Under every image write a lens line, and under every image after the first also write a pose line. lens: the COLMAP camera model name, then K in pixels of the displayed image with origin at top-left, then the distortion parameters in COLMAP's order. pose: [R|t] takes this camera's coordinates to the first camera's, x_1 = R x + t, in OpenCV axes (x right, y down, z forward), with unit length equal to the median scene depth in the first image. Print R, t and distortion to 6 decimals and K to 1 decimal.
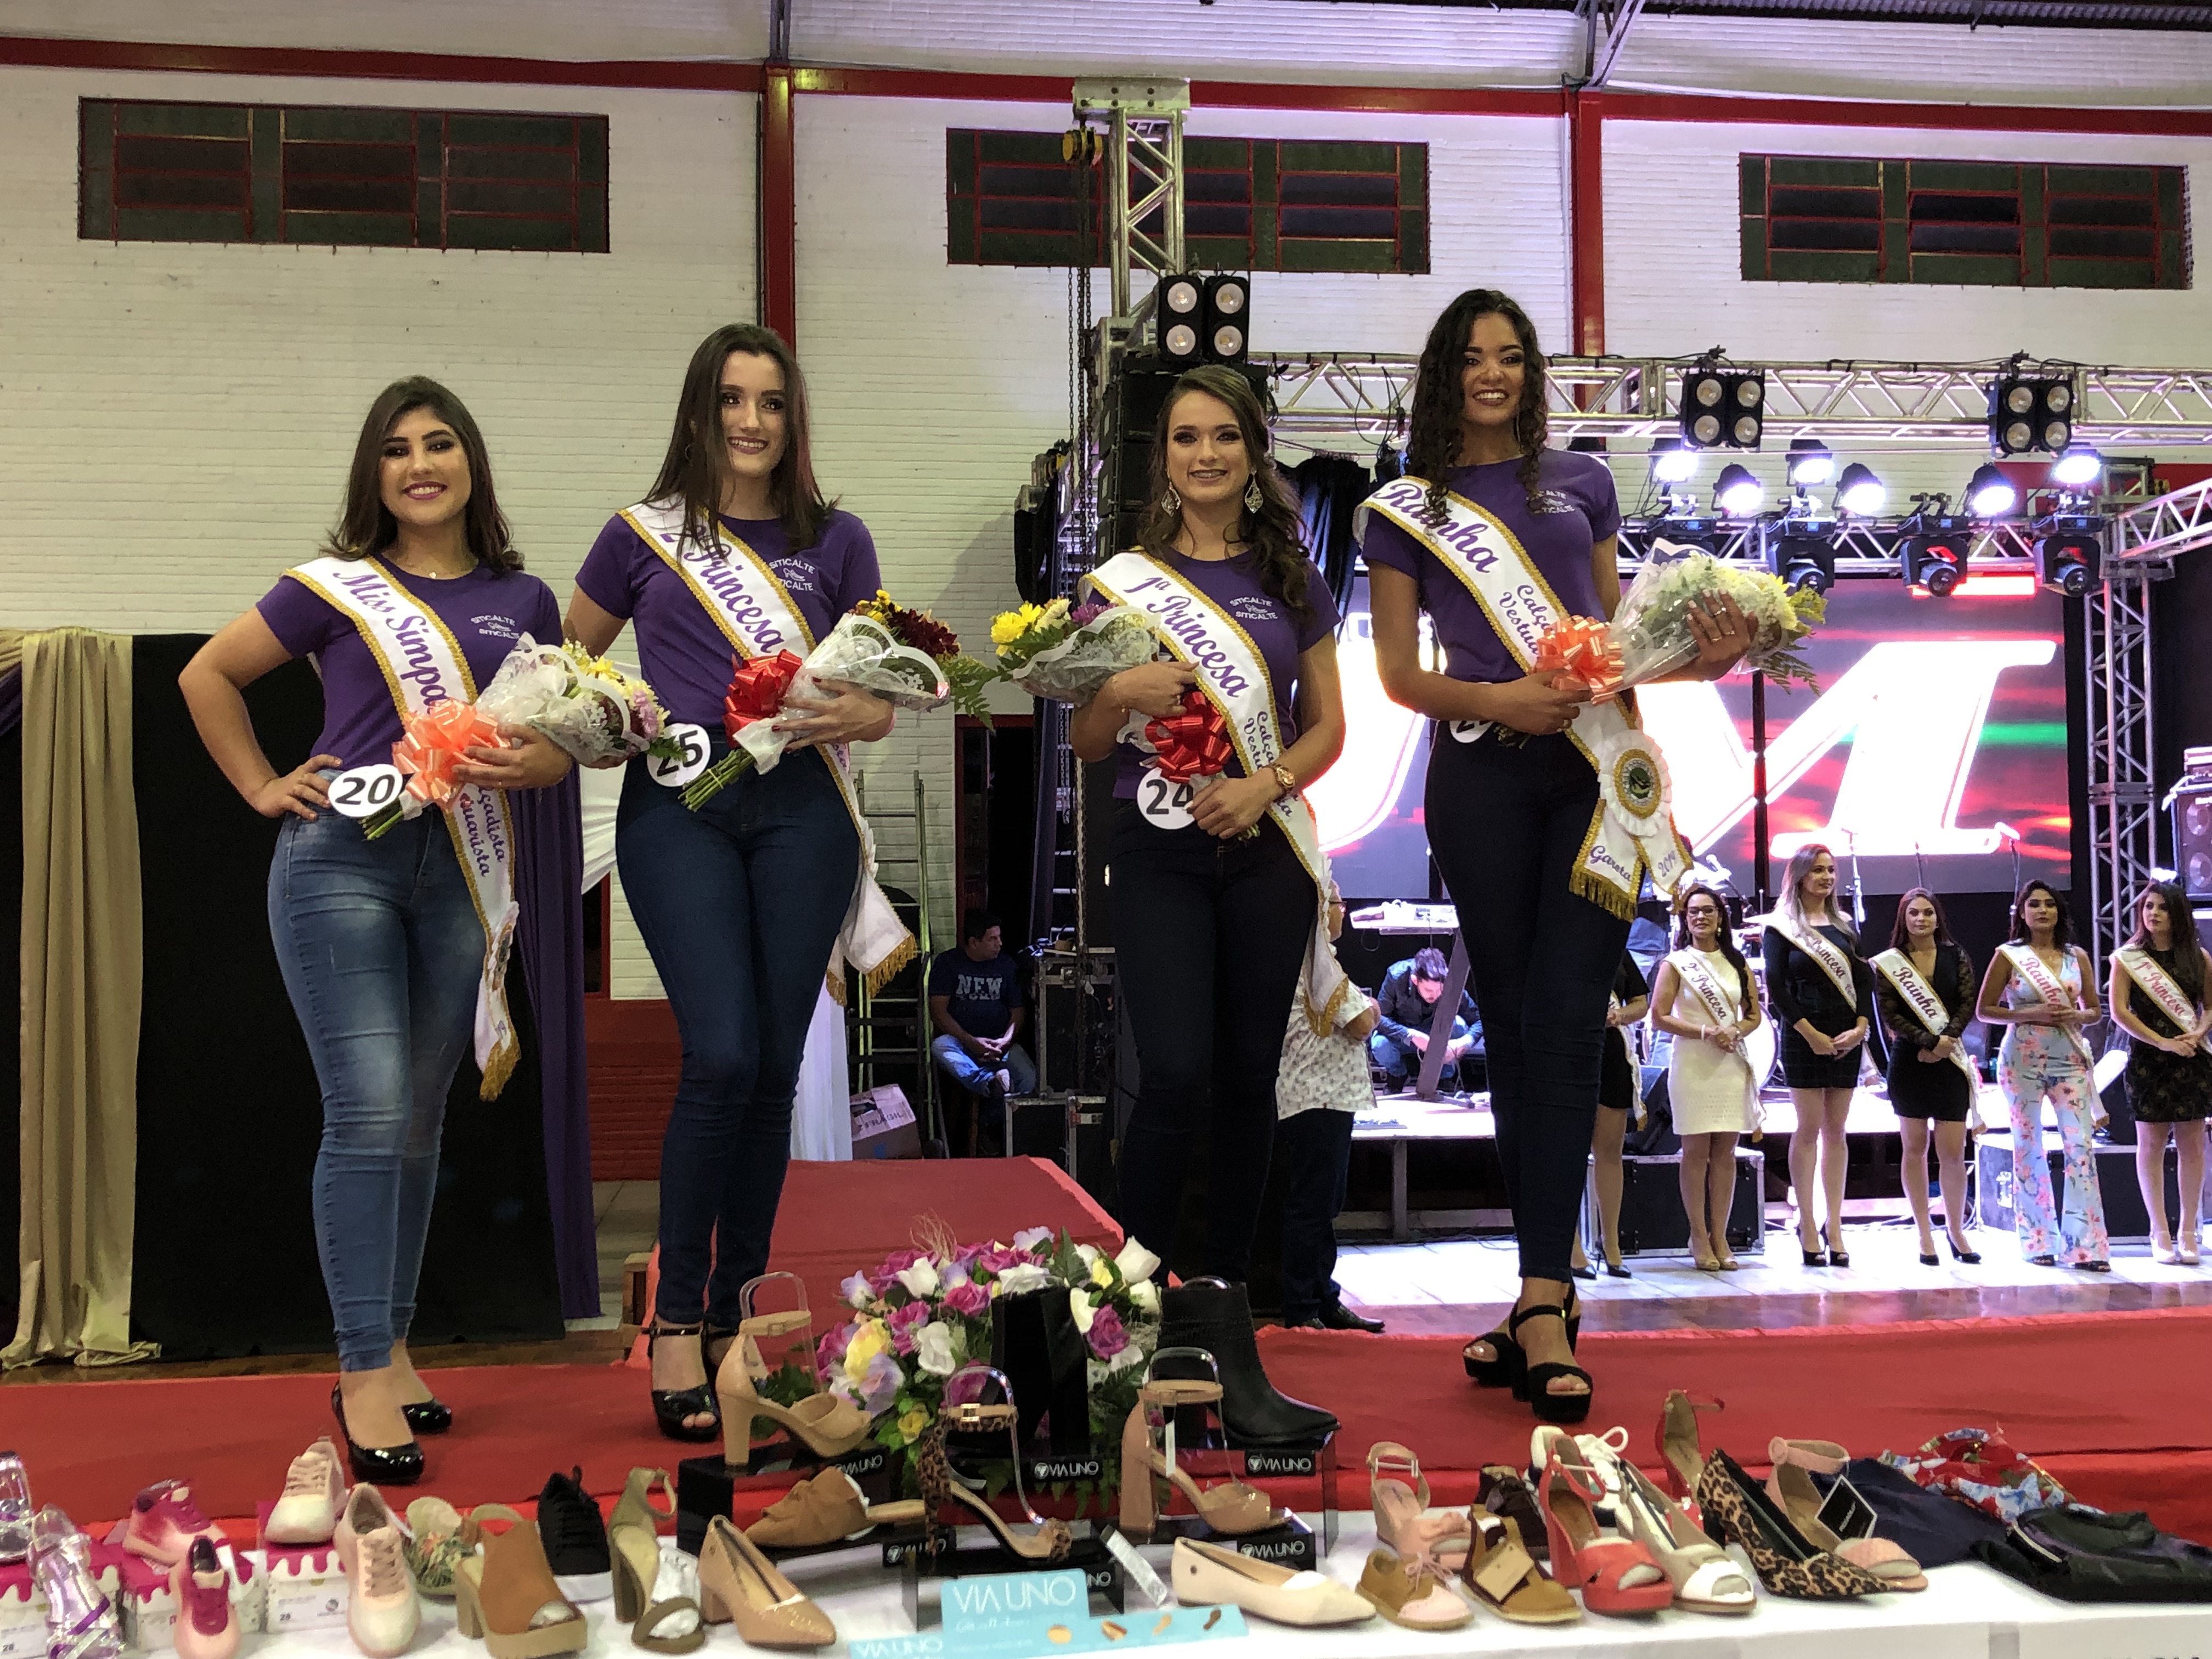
lens RADIAL K [[2454.1, 0, 1103.7], [0, 2454.1, 822.6], [0, 0, 1]] dist [0.010795, 0.000000]
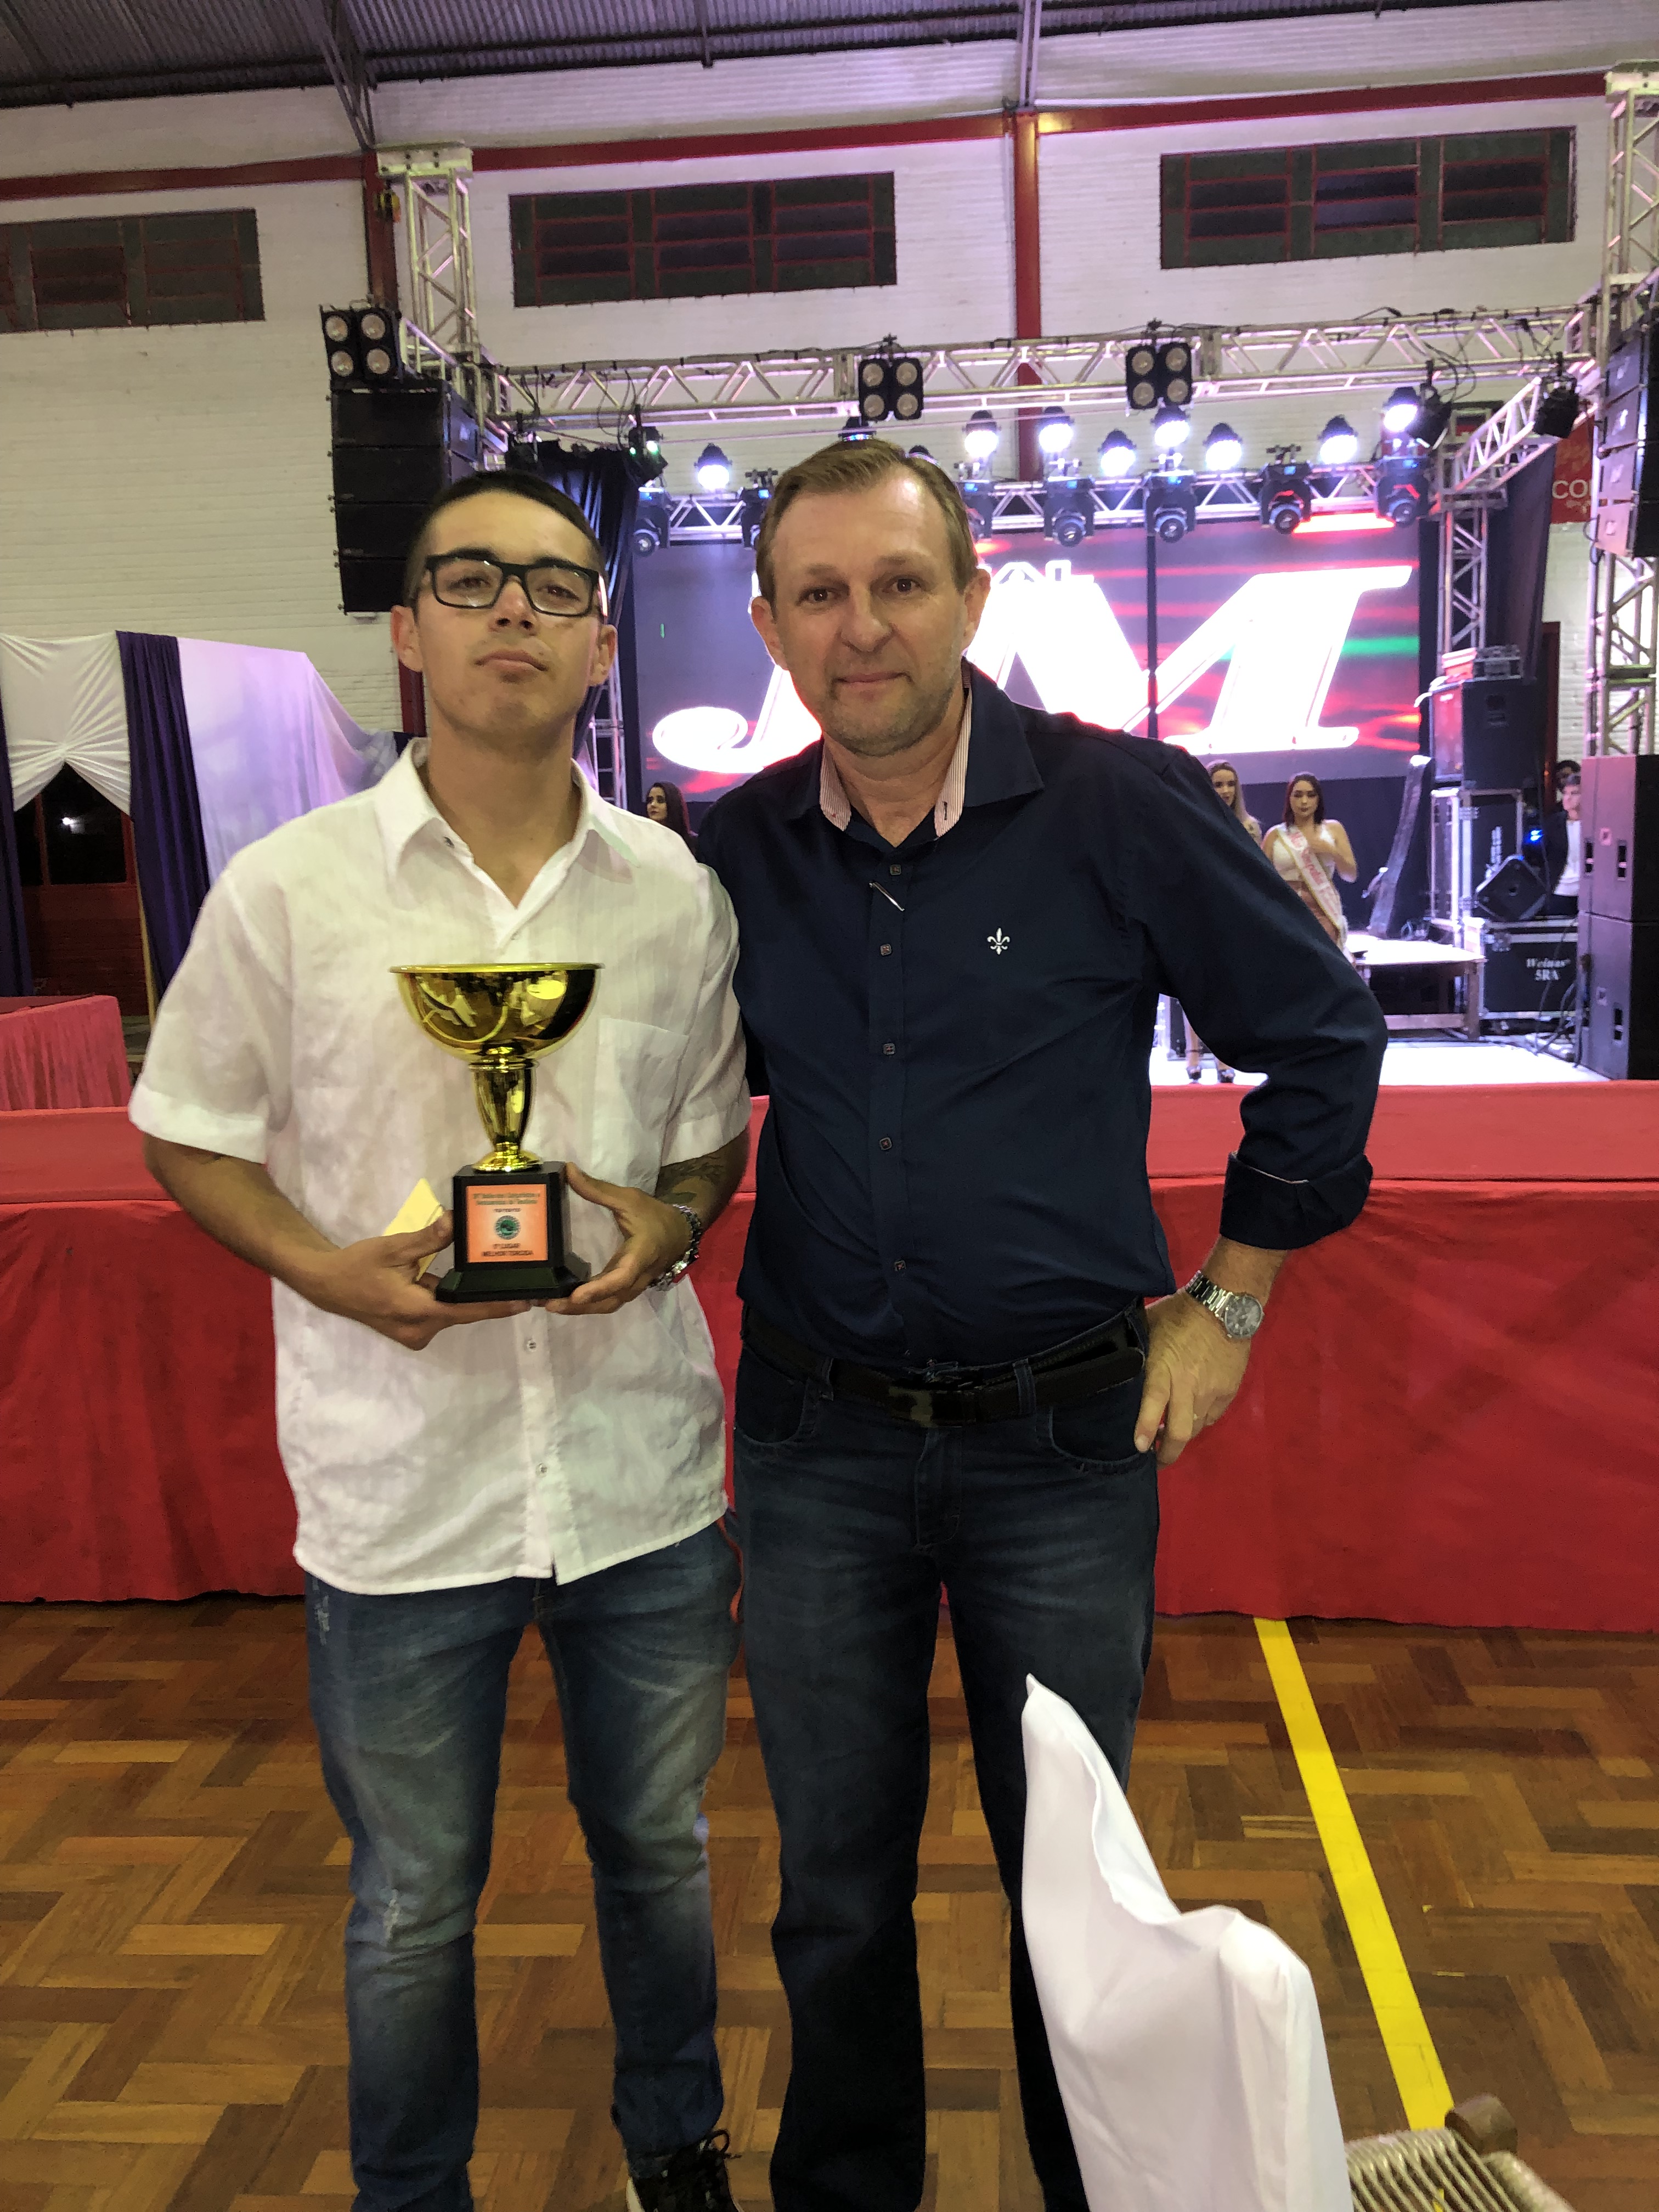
lens RADIAL K [[1833.0, 0, 854.6], [0, 1833.0, 1084.4], [0, 0, 1]] dist [-0.004703, 0.042750]
pose [[0.975119, 0.013179, -0.221288, 0.328904], [0.028658, 0.982360, 0.184791, 0.001786], [0.219820, -0.186535, 0.957541, 0.031432]]
